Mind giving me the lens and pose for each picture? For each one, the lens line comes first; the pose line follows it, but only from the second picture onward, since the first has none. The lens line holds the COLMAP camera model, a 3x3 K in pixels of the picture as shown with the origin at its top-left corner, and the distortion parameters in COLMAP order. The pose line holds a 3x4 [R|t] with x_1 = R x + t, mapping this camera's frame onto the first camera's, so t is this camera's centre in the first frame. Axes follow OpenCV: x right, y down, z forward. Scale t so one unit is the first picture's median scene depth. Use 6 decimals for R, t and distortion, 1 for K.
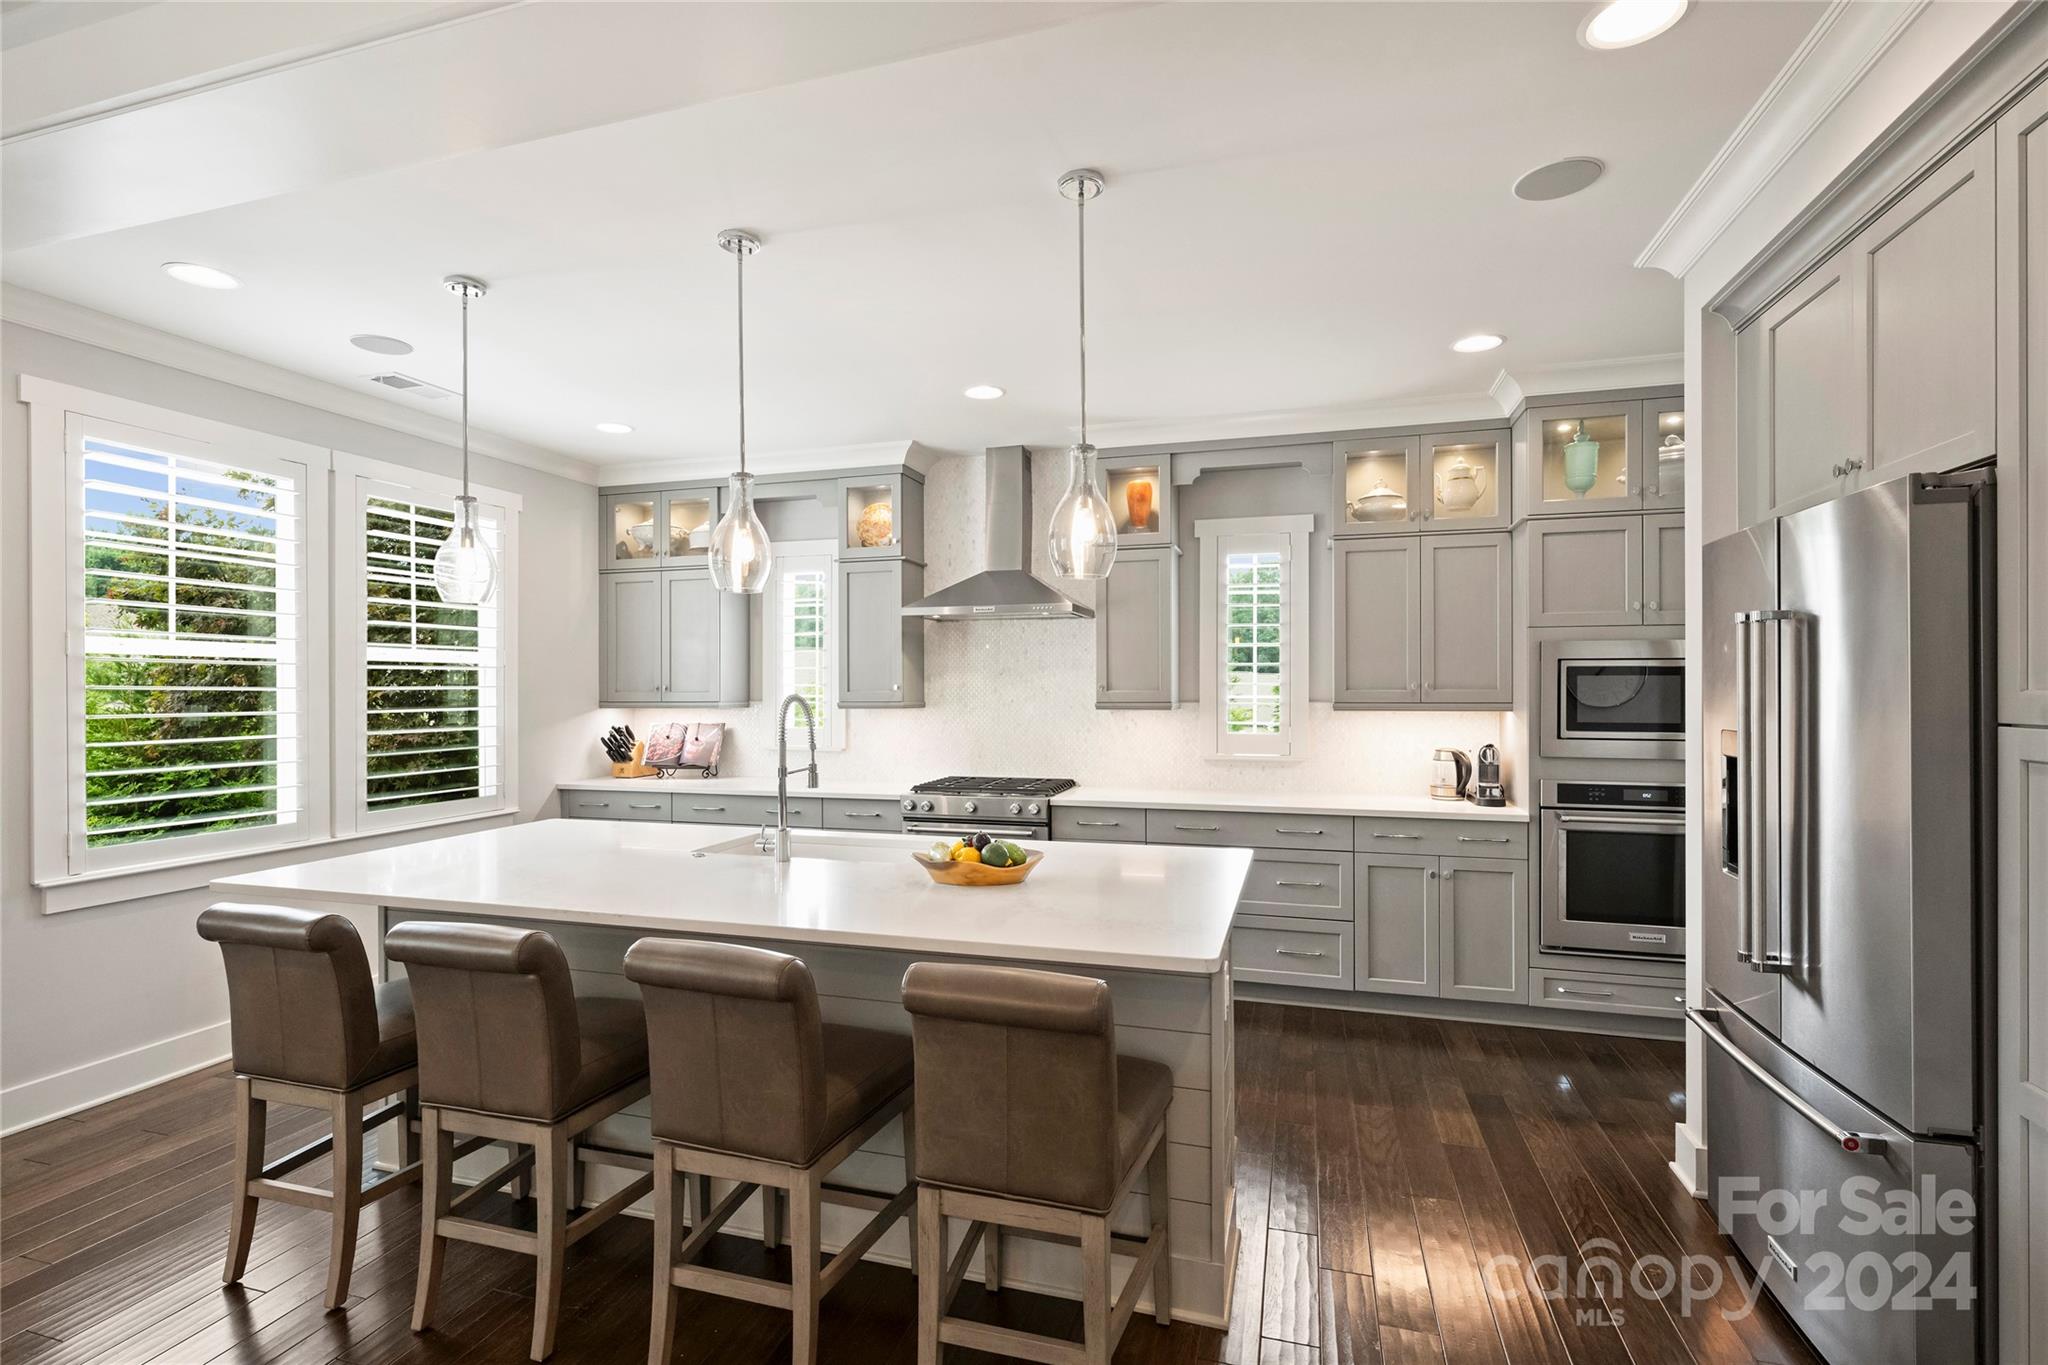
lens RADIAL K [[970.5, 0, 1038.0], [0, 970.5, 685.1], [0, 0, 1]] dist [0.007893, -0.000155]
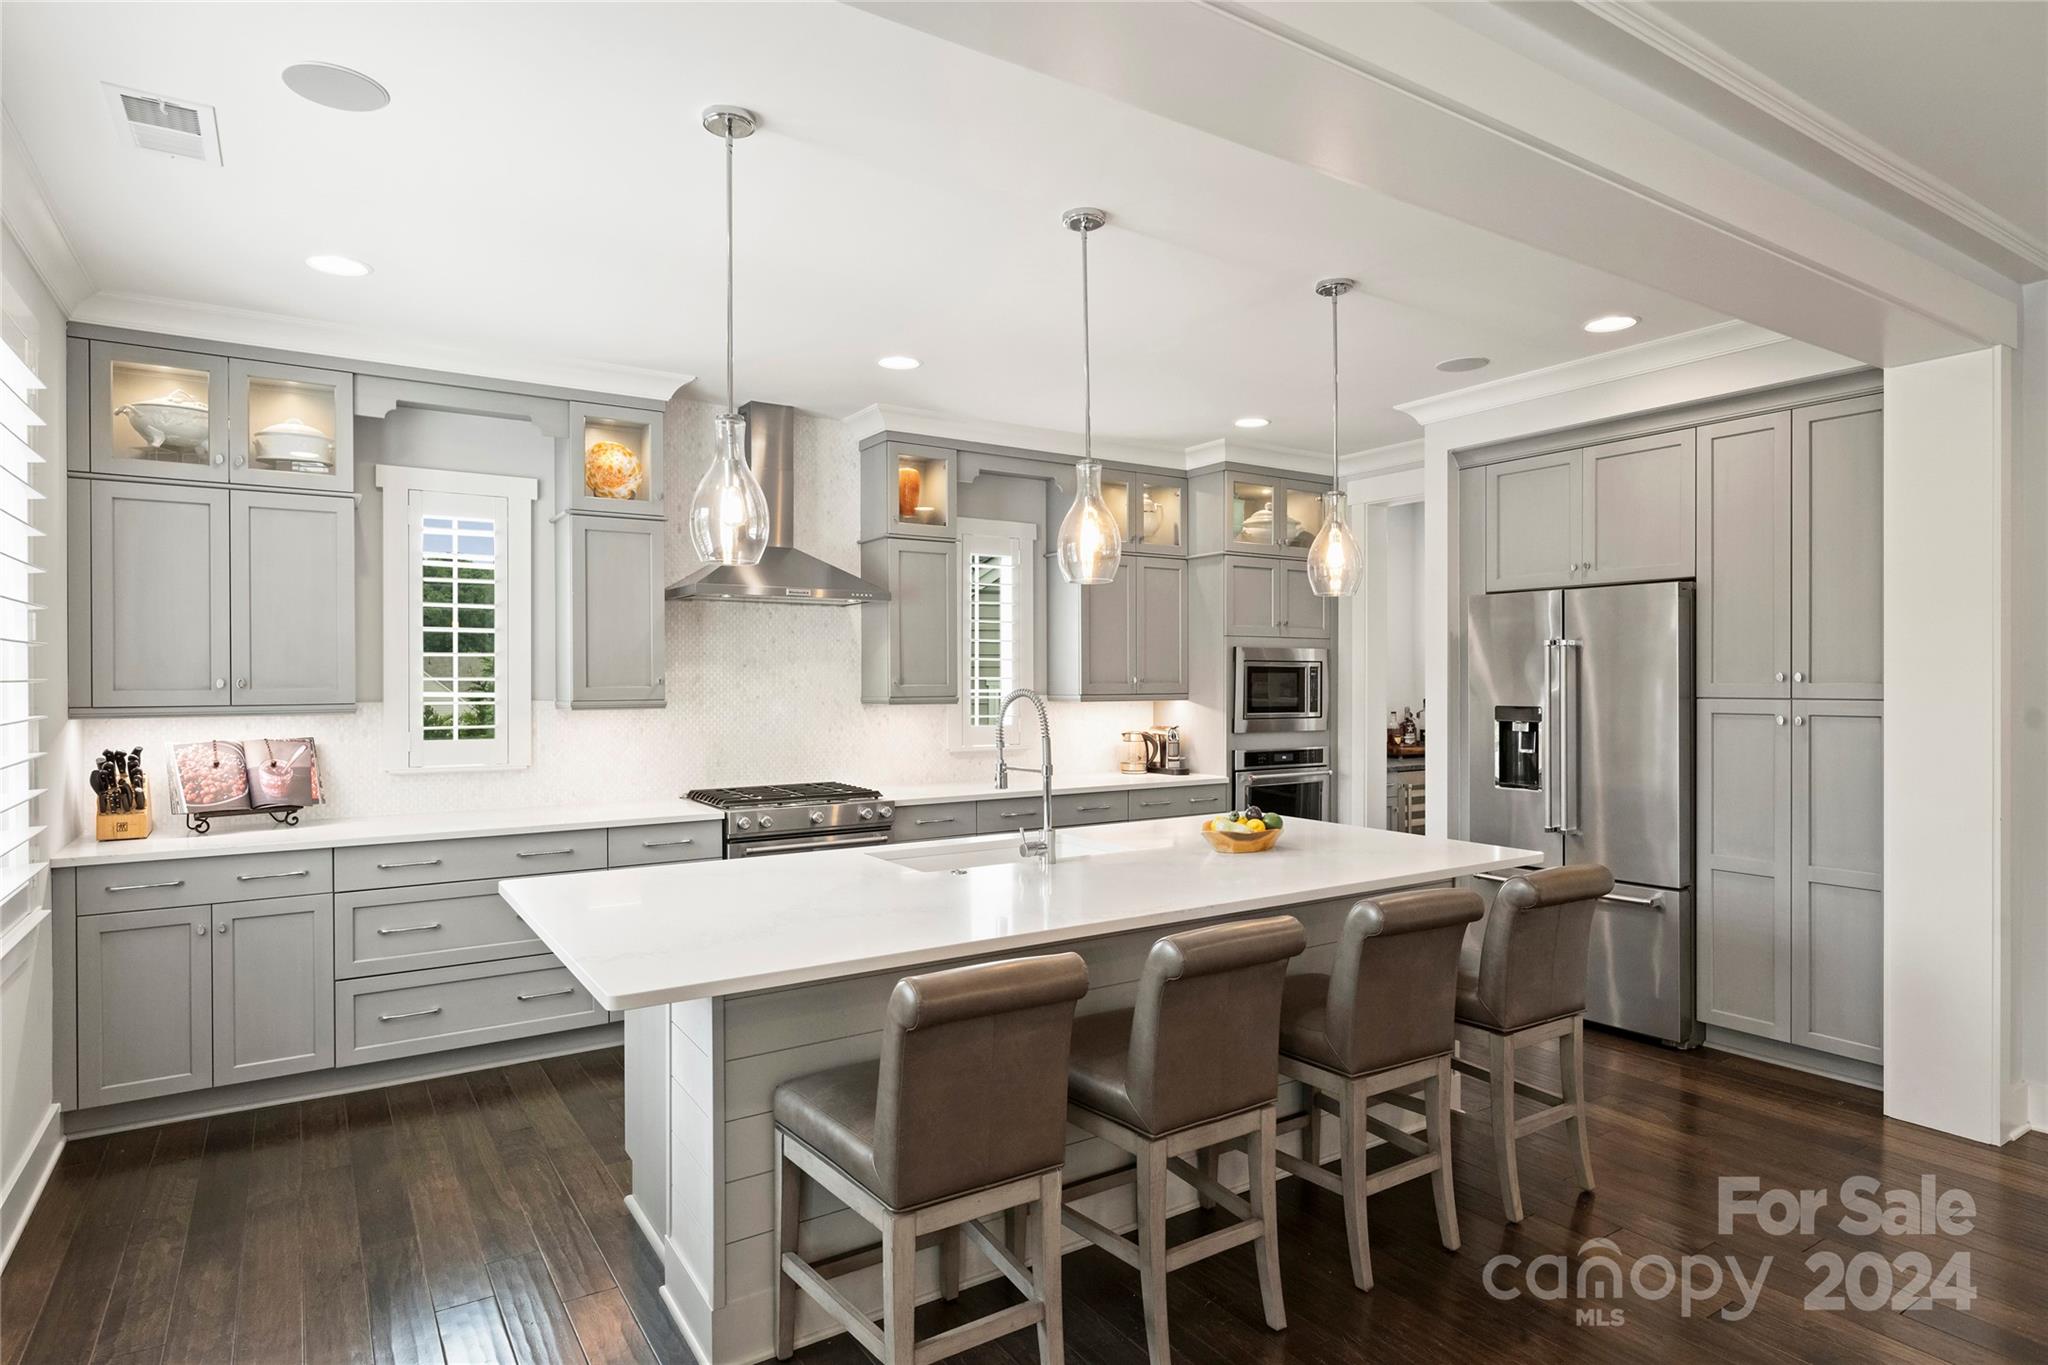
lens RADIAL K [[1112.5, 0, 1019.4], [0, 1112.5, 702.8], [0, 0, 1]] dist [-0.015220, 0.000546]
pose [[0.635457, -0.014551, 0.771999, -0.707334], [-0.000342, 0.999817, 0.019127, 0.002117], [-0.772137, -0.012419, 0.635335, 0.211046]]
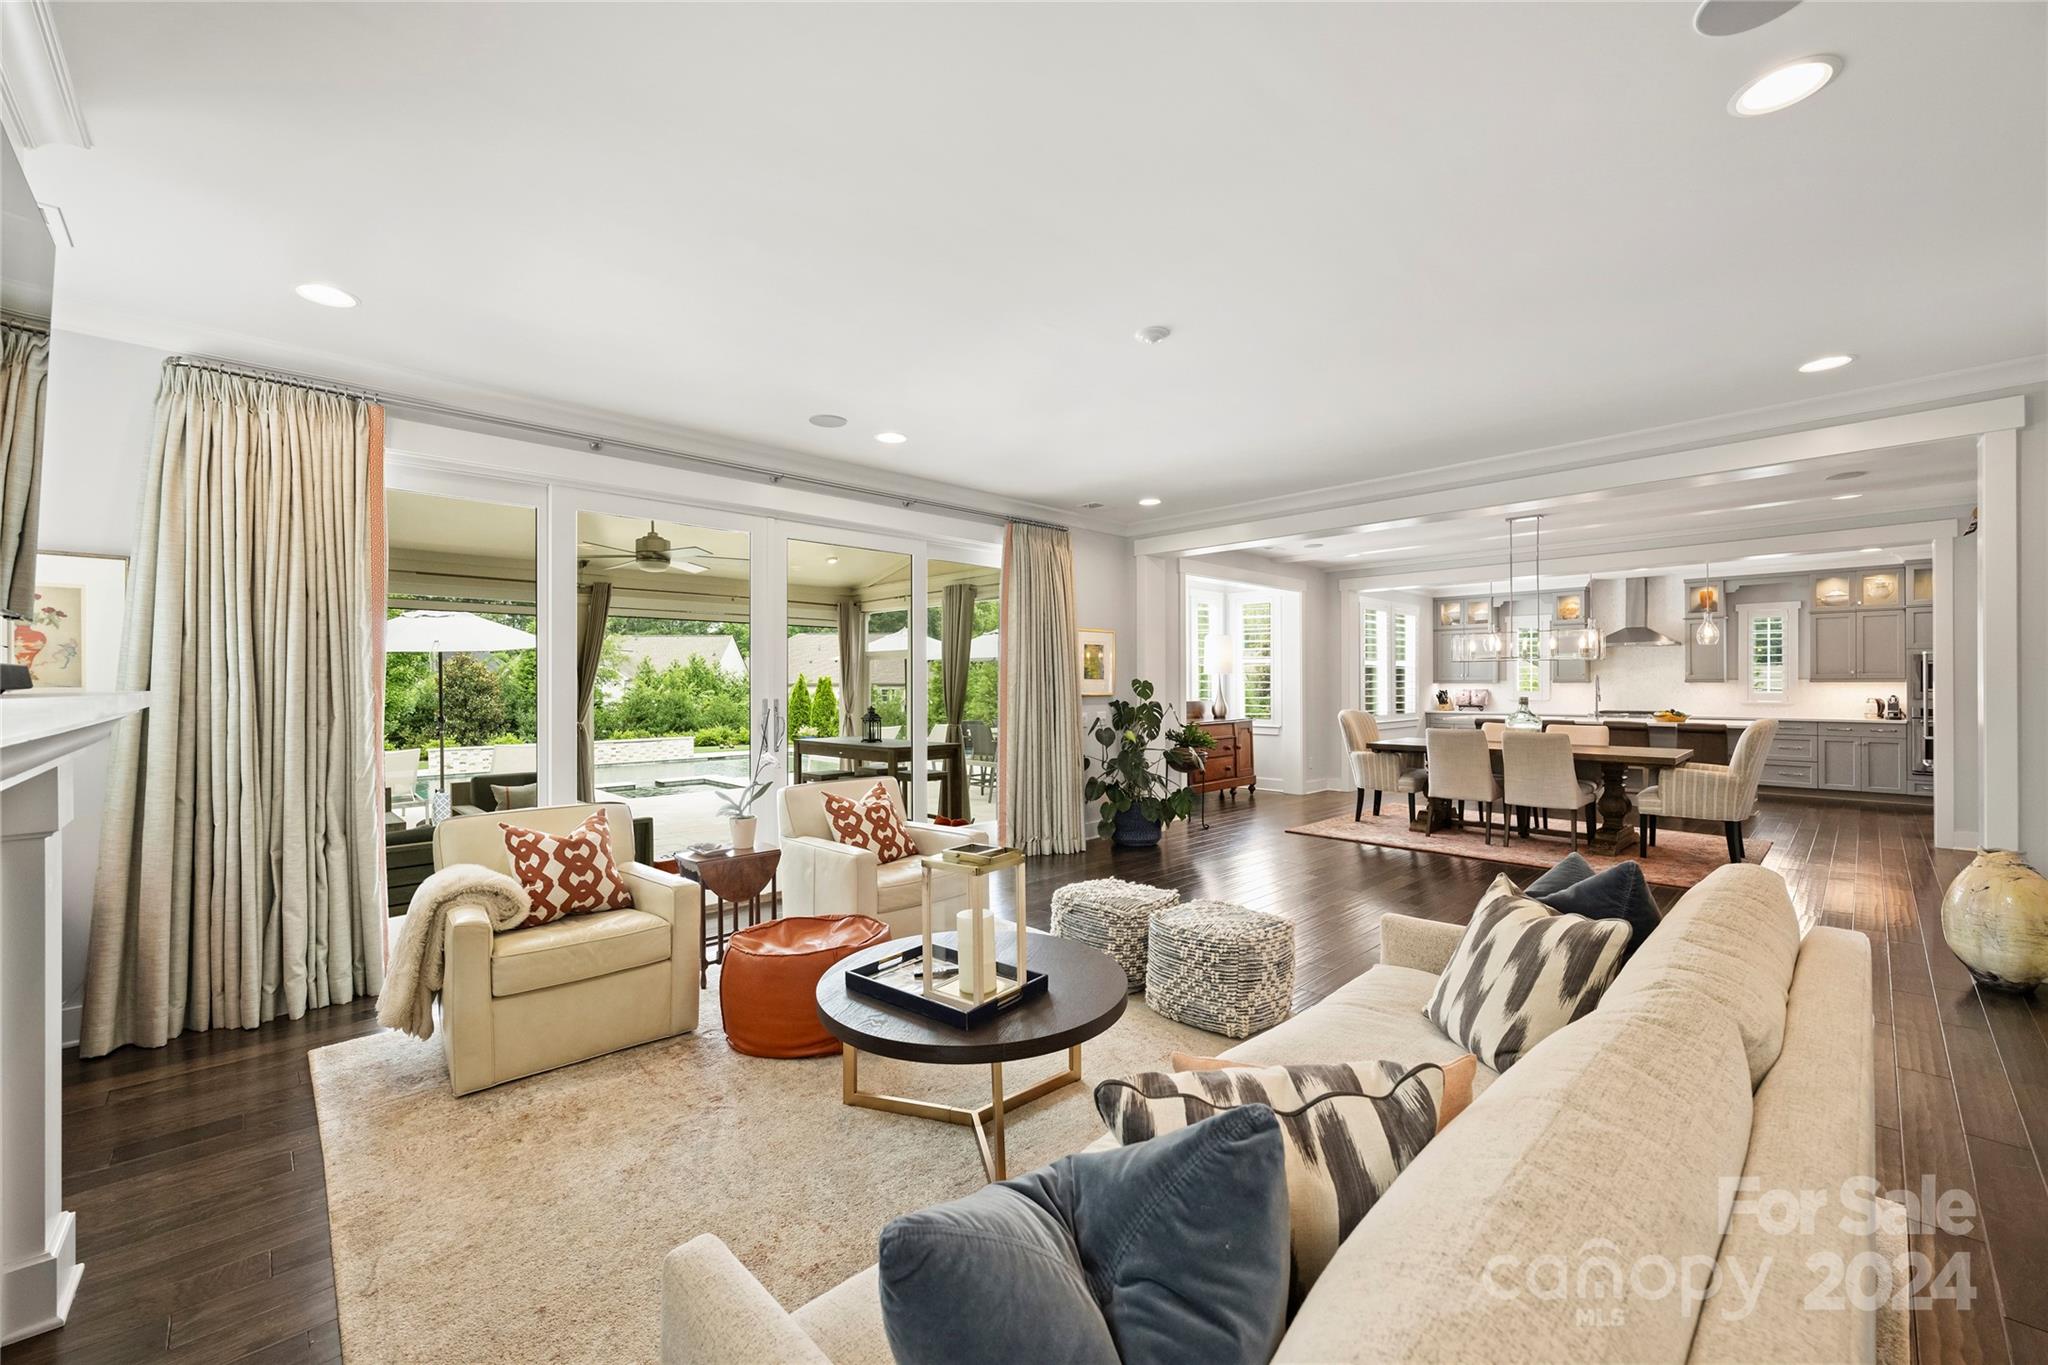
lens RADIAL K [[832.7, 0, 1014.7], [0, 832.7, 683.3], [0, 0, 1]] dist [0.002260, 0.000317]
pose [[0.867896, 0.001528, -0.496744, -0.378942], [-0.000515, 0.999997, 0.002178, 0.023950], [0.496746, -0.001635, 0.867895, -1.763587]]
